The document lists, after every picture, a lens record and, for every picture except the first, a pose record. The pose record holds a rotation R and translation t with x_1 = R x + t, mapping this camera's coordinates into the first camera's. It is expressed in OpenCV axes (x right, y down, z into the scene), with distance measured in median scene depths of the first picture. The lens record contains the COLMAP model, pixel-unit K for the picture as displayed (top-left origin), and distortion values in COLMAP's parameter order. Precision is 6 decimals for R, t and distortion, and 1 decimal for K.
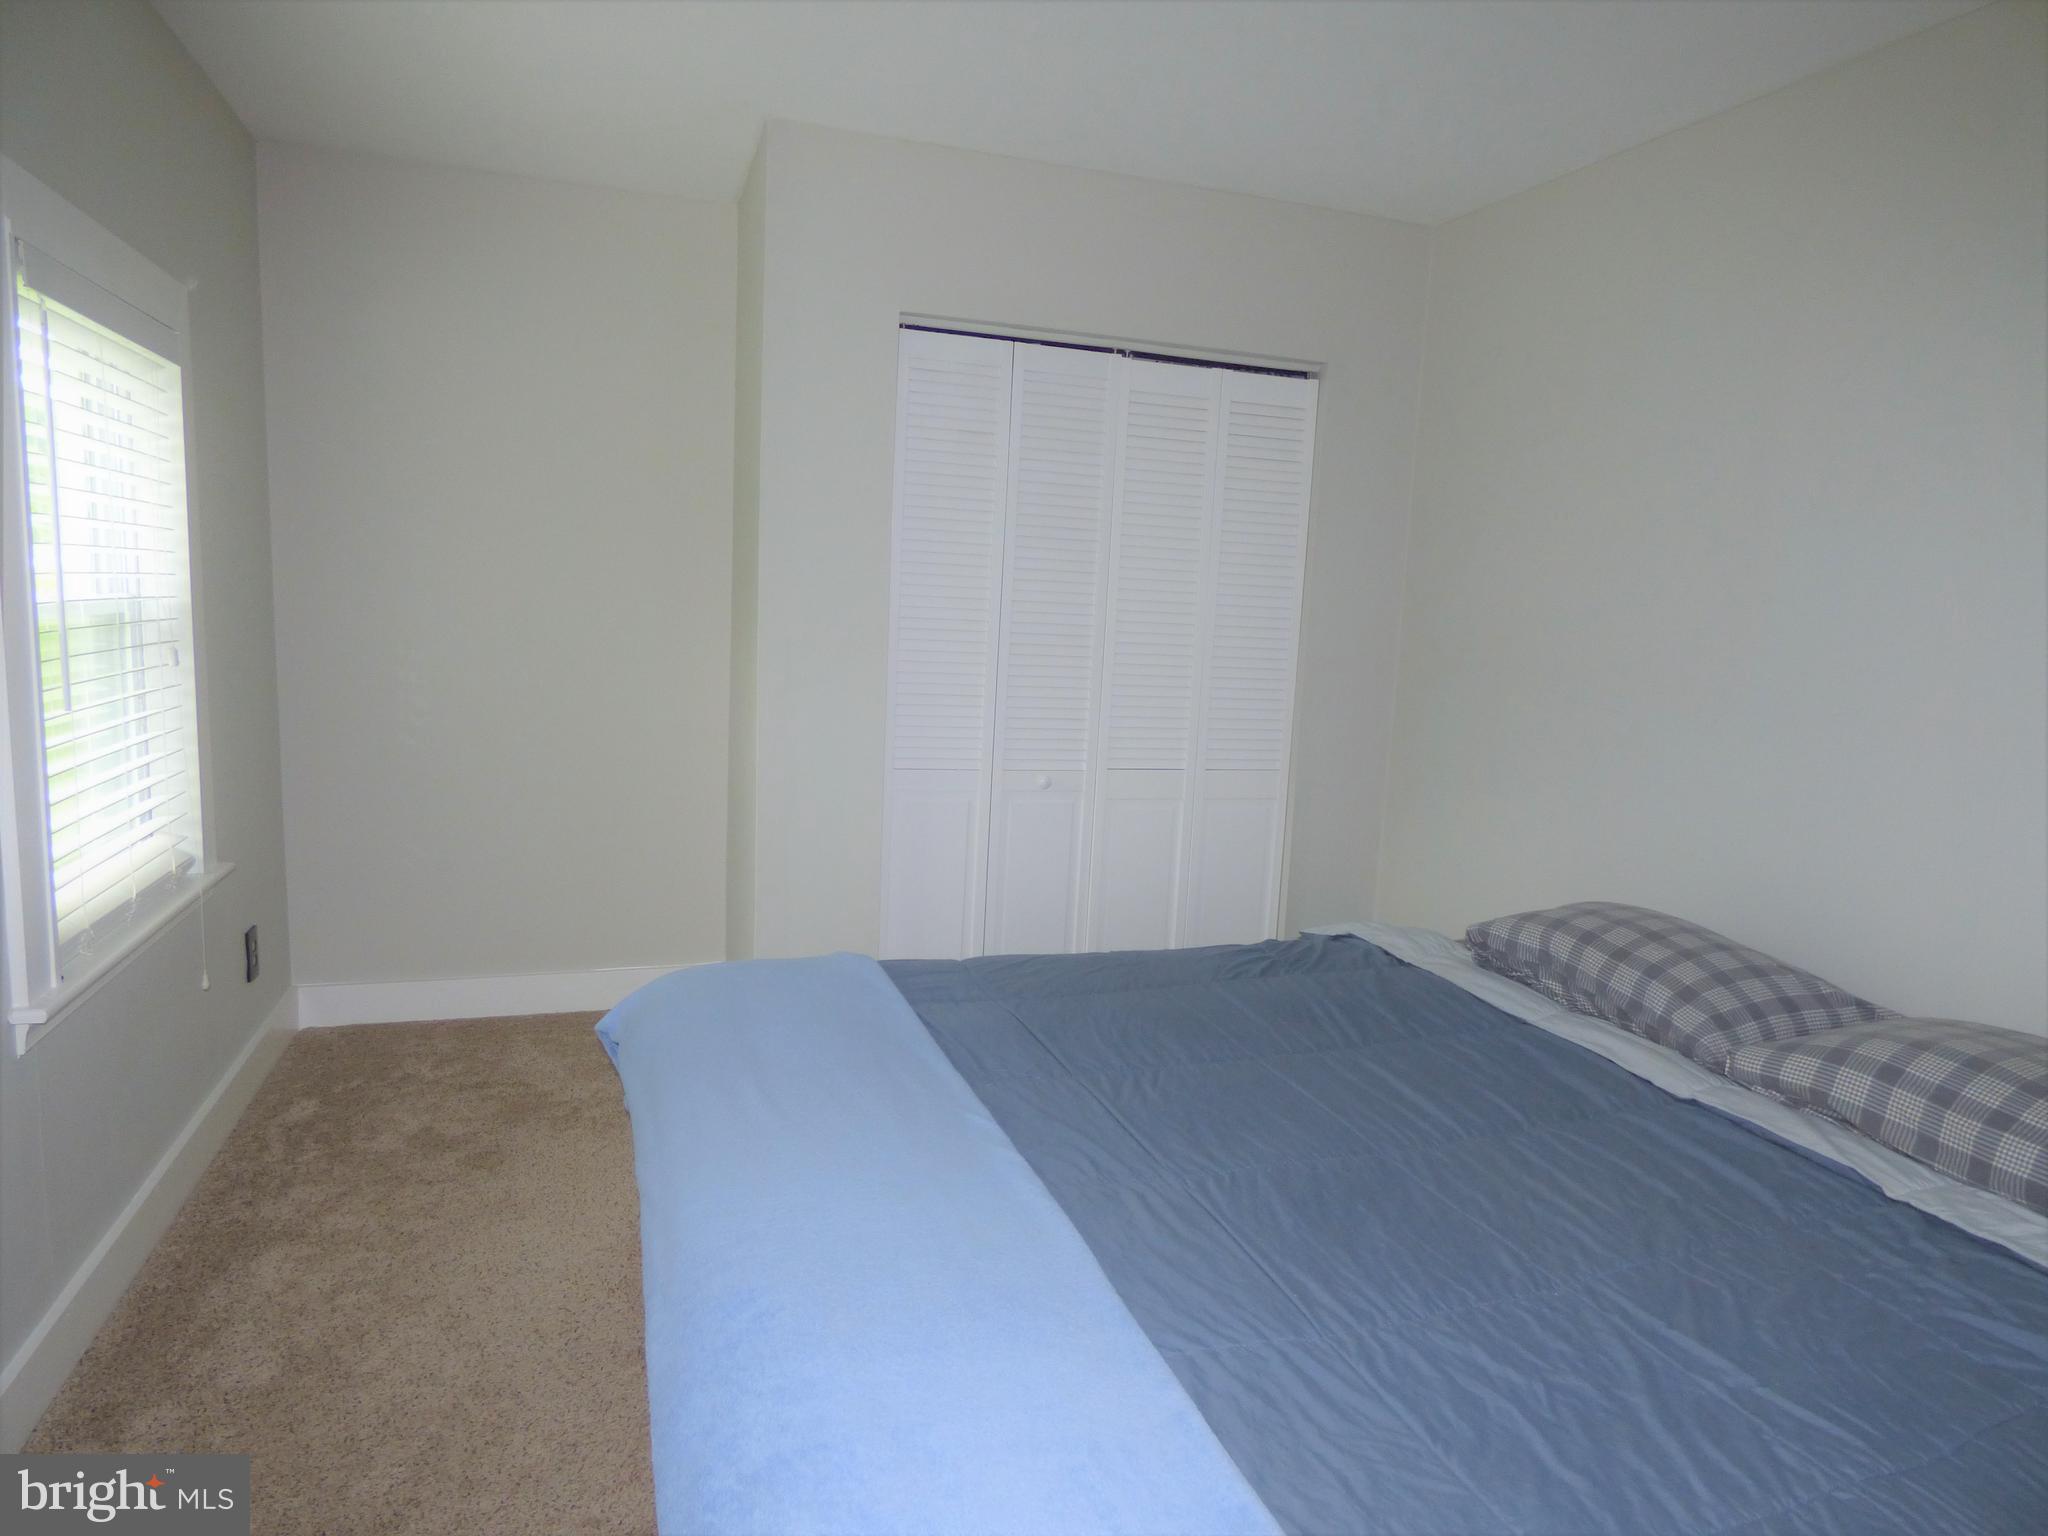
lens RADIAL K [[1250.0, 0, 1024.0], [0, 1250.0, 768.0], [0, 0, 1]] dist [-0.005243, 0.001043]
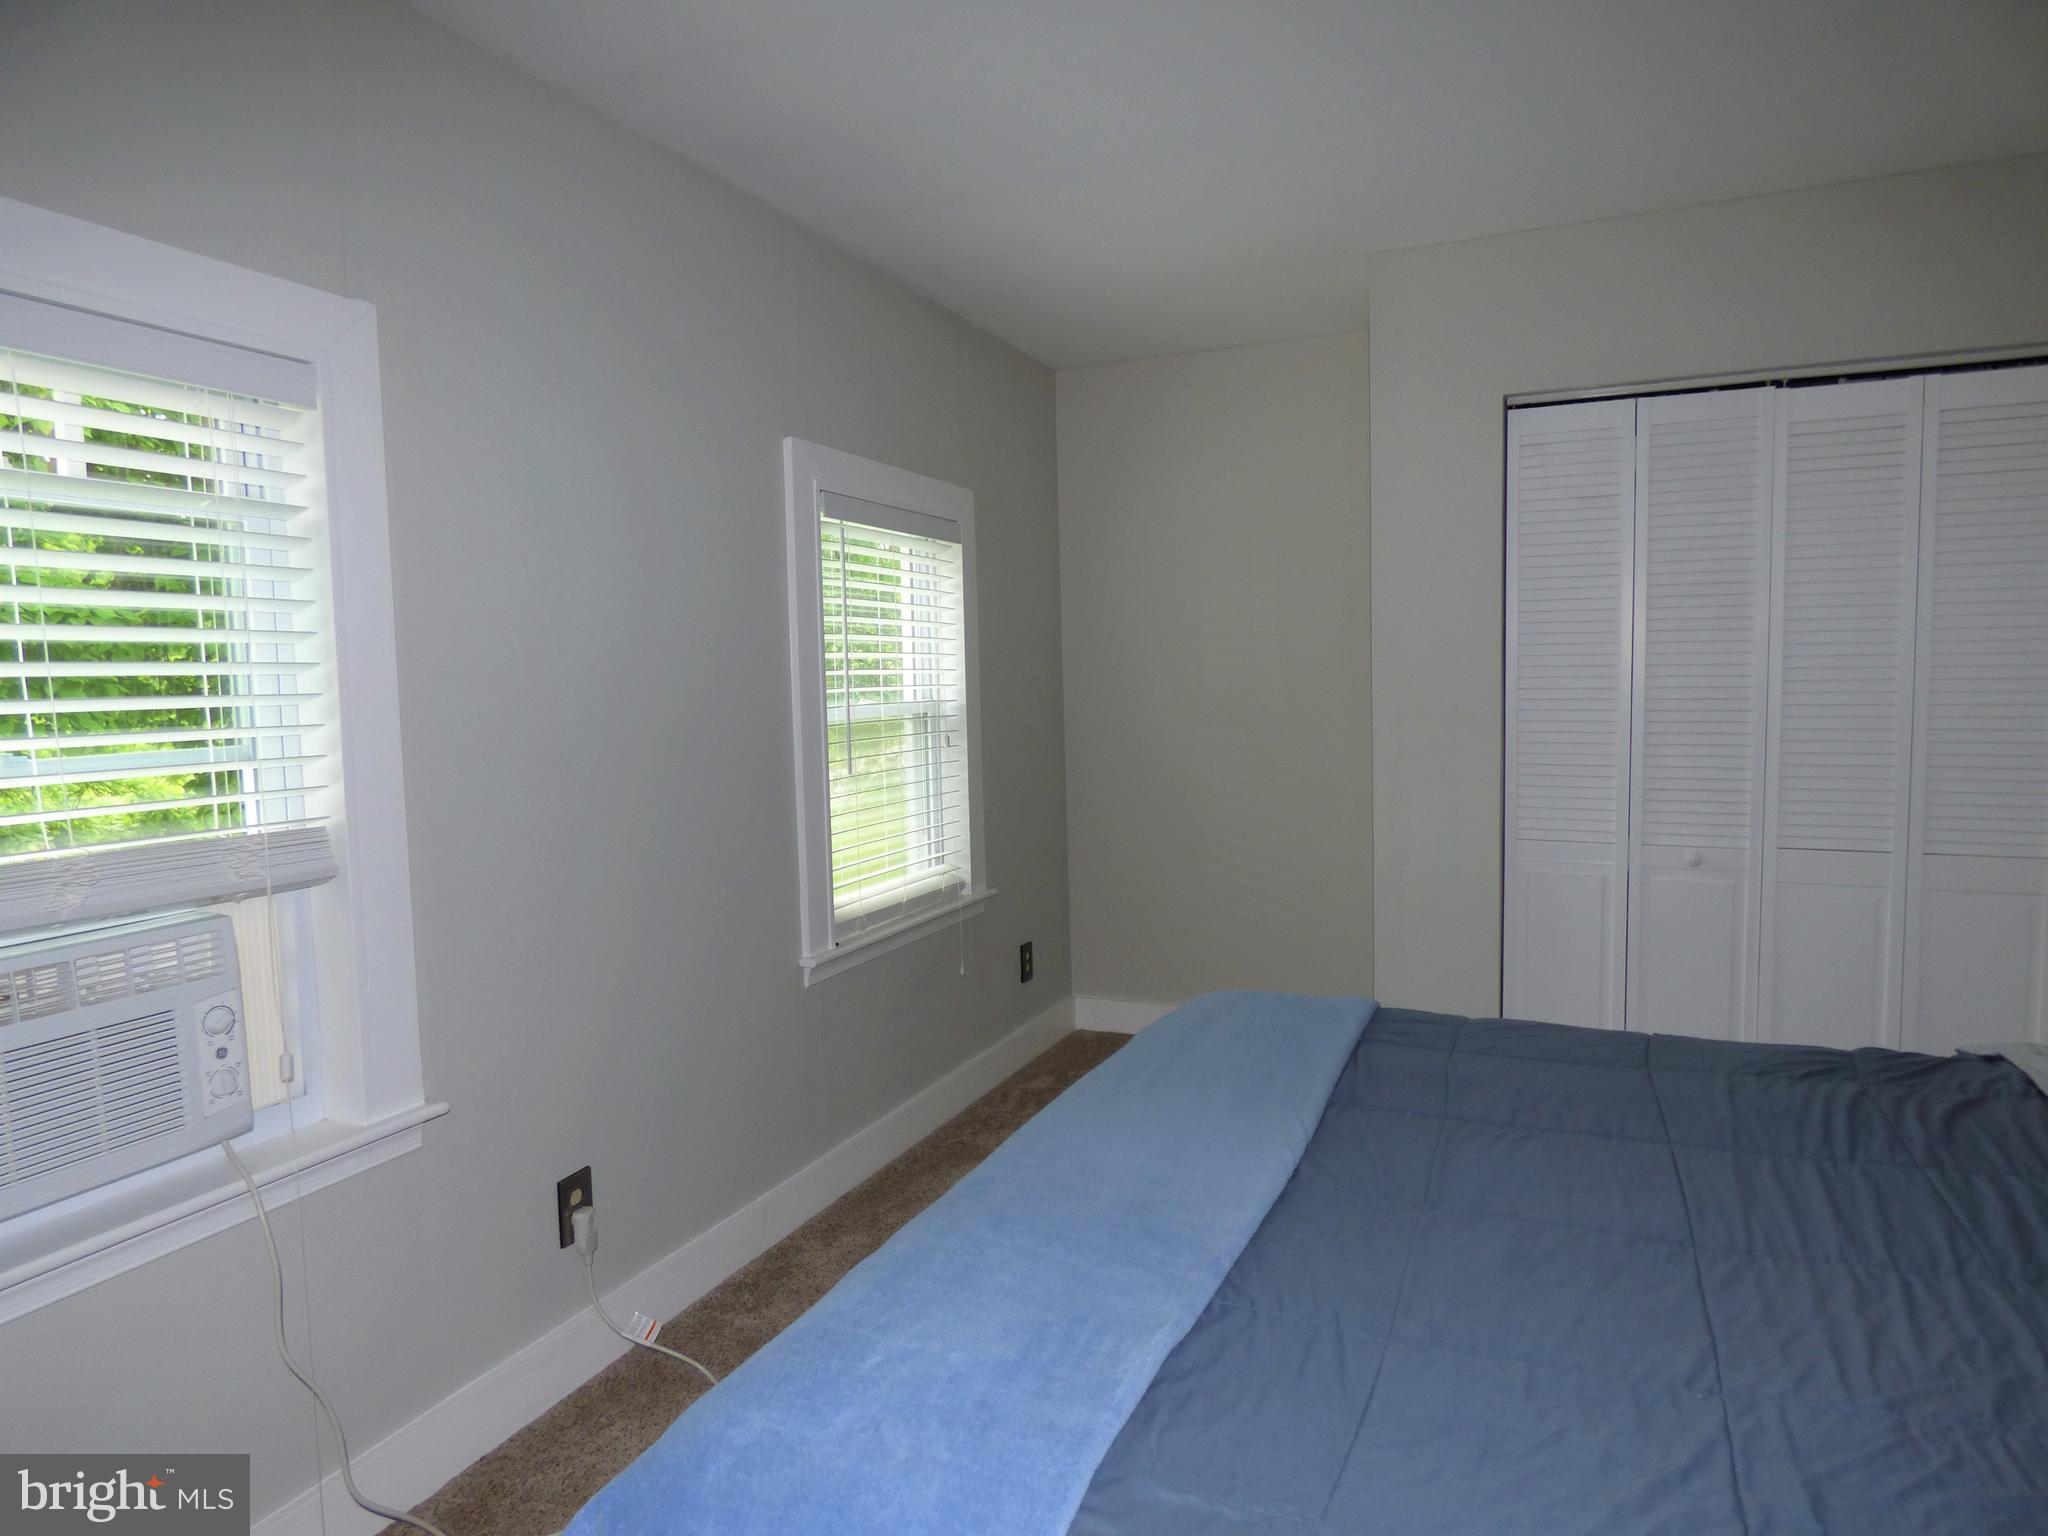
lens RADIAL K [[1250.0, 0, 1024.0], [0, 1250.0, 768.0], [0, 0, 1]] dist [-0.005243, 0.001043]
pose [[0.739433, -0.009781, -0.673159, 0.351162], [-0.038524, 0.997641, -0.056813, 0.020755], [0.672127, 0.067942, 0.737312, -0.013816]]
